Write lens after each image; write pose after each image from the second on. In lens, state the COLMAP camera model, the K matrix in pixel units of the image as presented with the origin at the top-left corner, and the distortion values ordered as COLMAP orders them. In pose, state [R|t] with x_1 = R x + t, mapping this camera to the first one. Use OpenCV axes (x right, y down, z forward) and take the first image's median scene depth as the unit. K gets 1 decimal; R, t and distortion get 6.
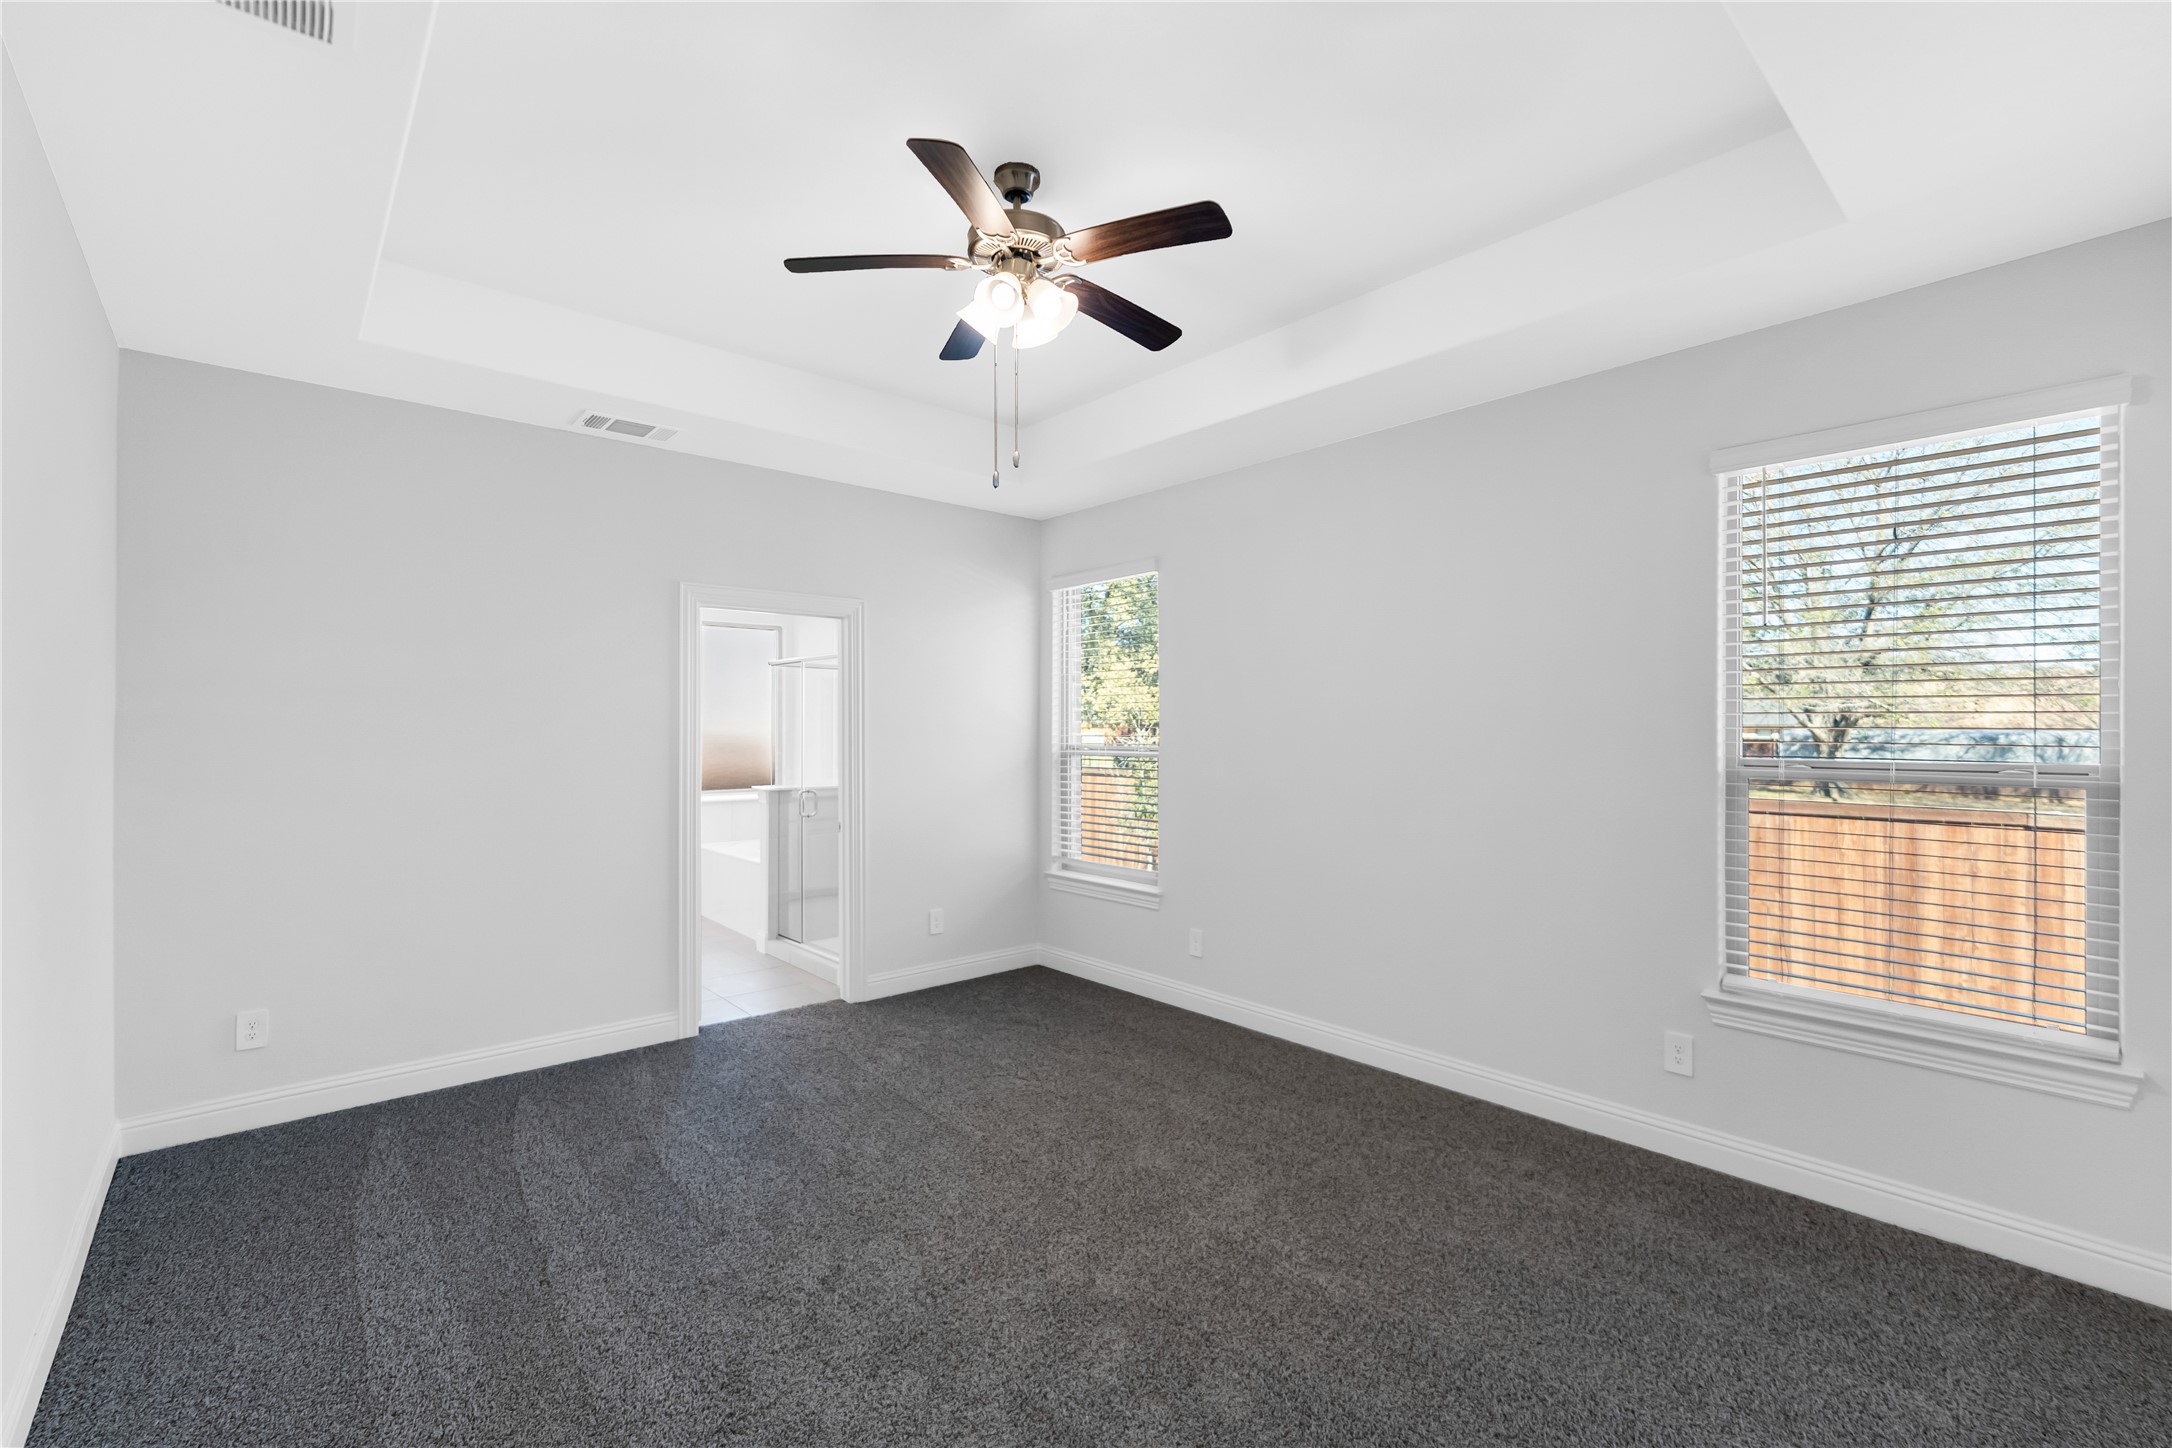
lens RADIAL K [[936.1, 0, 1077.7], [0, 936.1, 732.1], [0, 0, 1]] dist [0.000128, 0.000088]
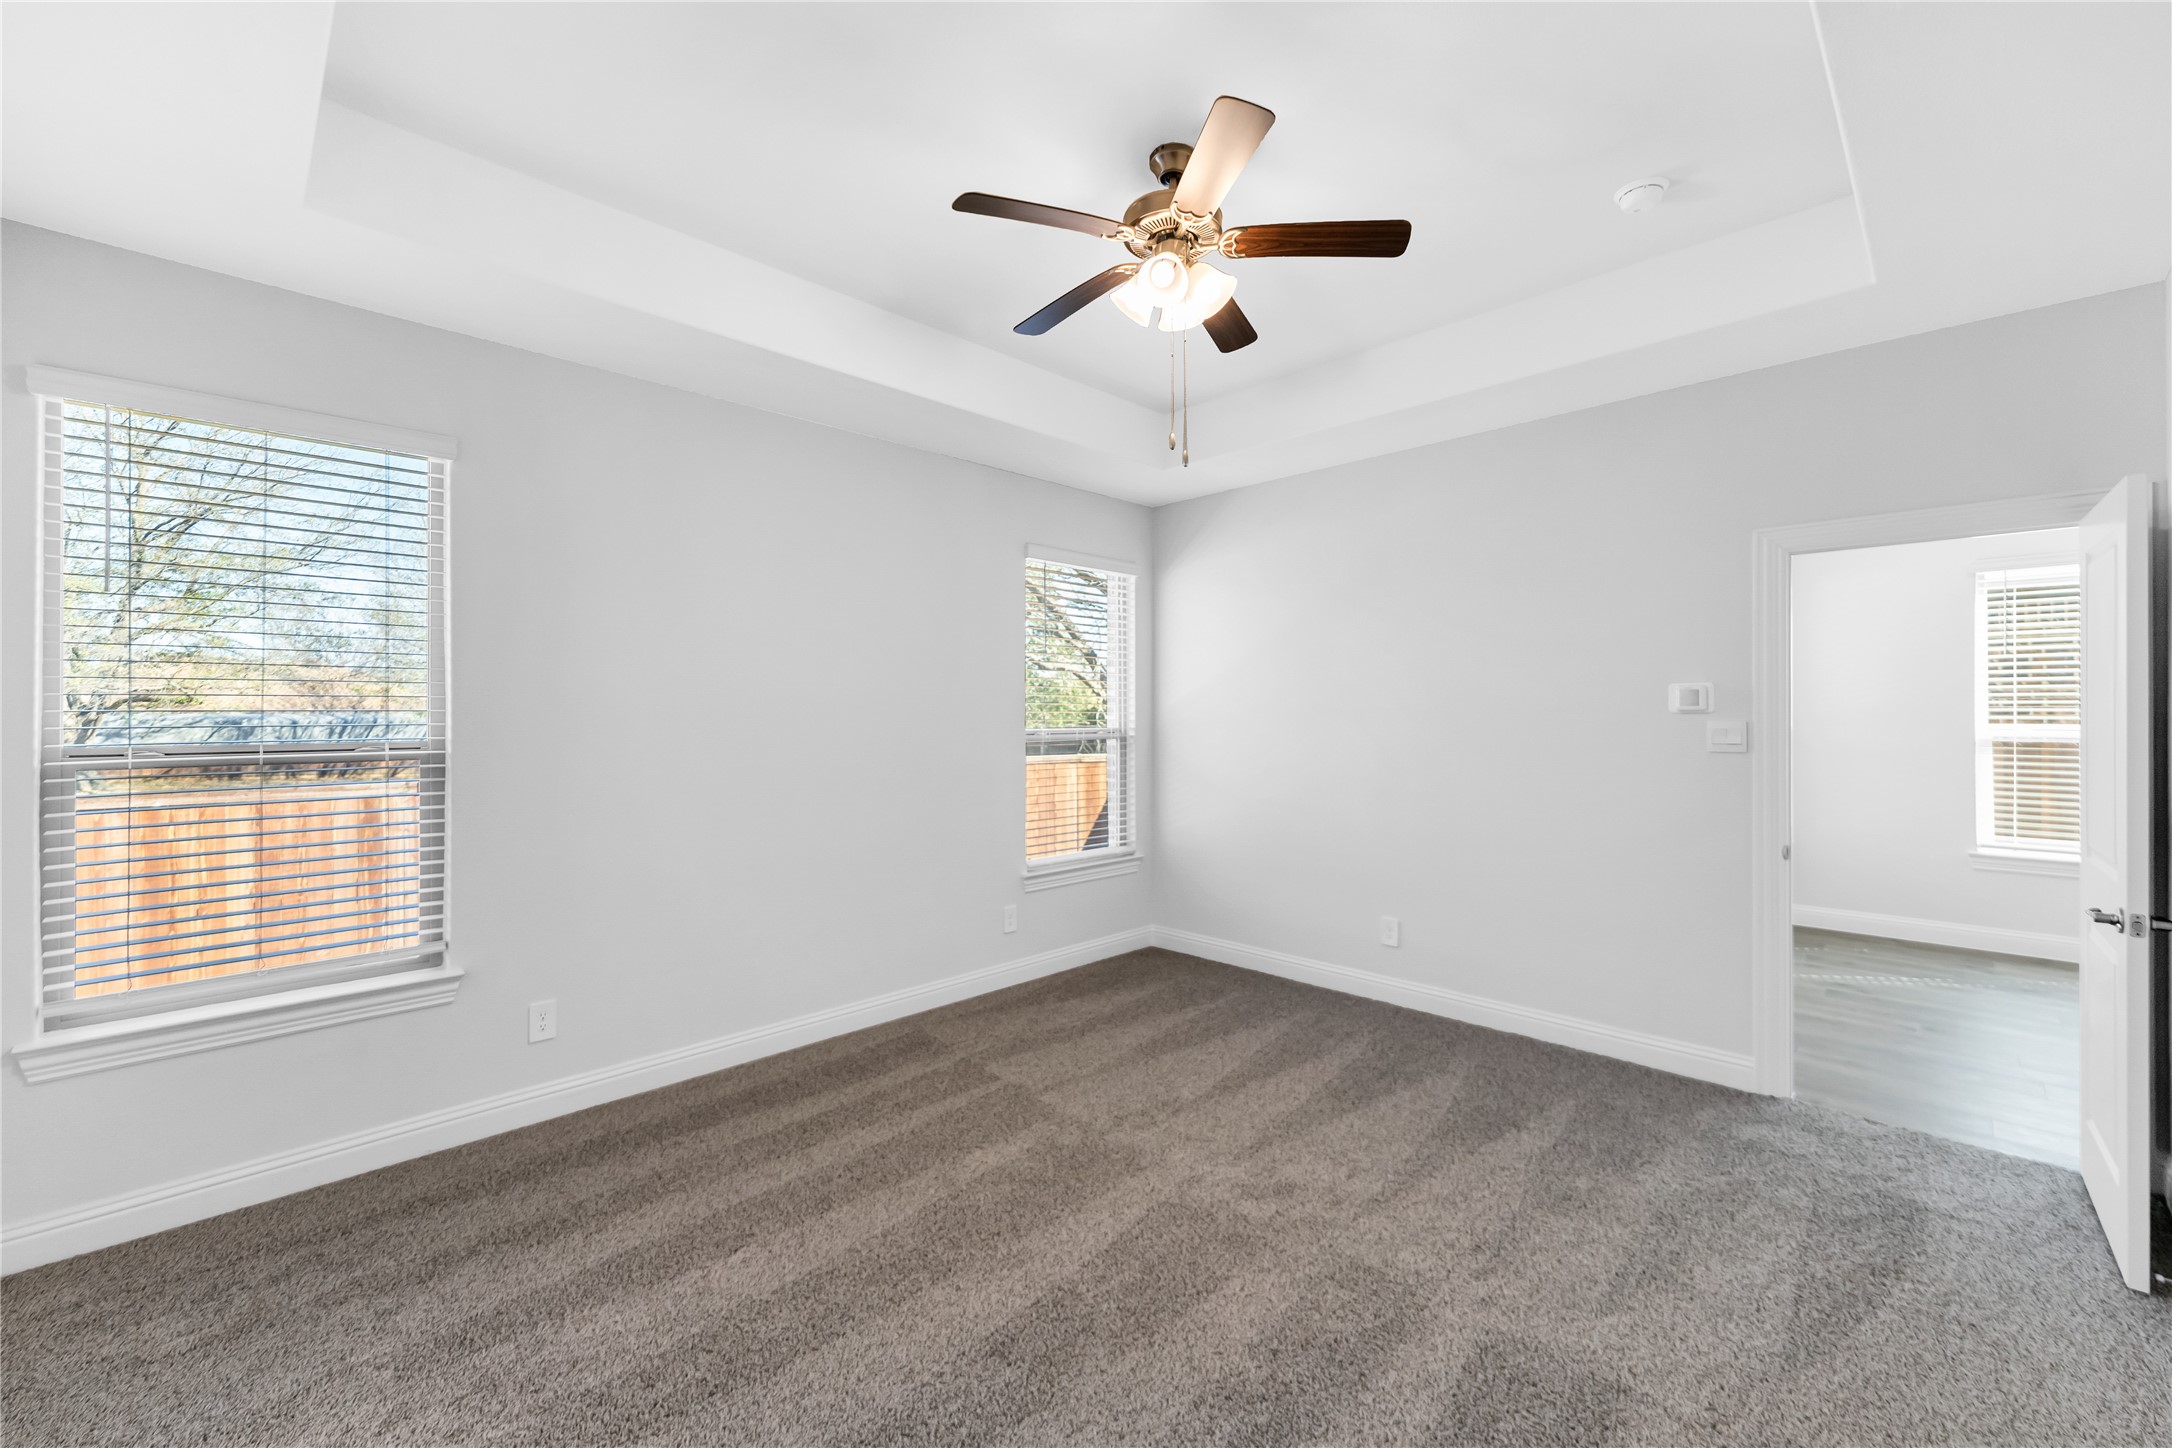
lens RADIAL K [[880.7, 0, 1084.4], [0, 880.7, 714.6], [0, 0, 1]] dist [0.000080, 0.000124]
pose [[-0.073234, -0.002302, 0.997312, -0.098228], [0.003674, 0.999990, 0.002578, -0.000567], [-0.997308, 0.003852, -0.073225, 0.113337]]
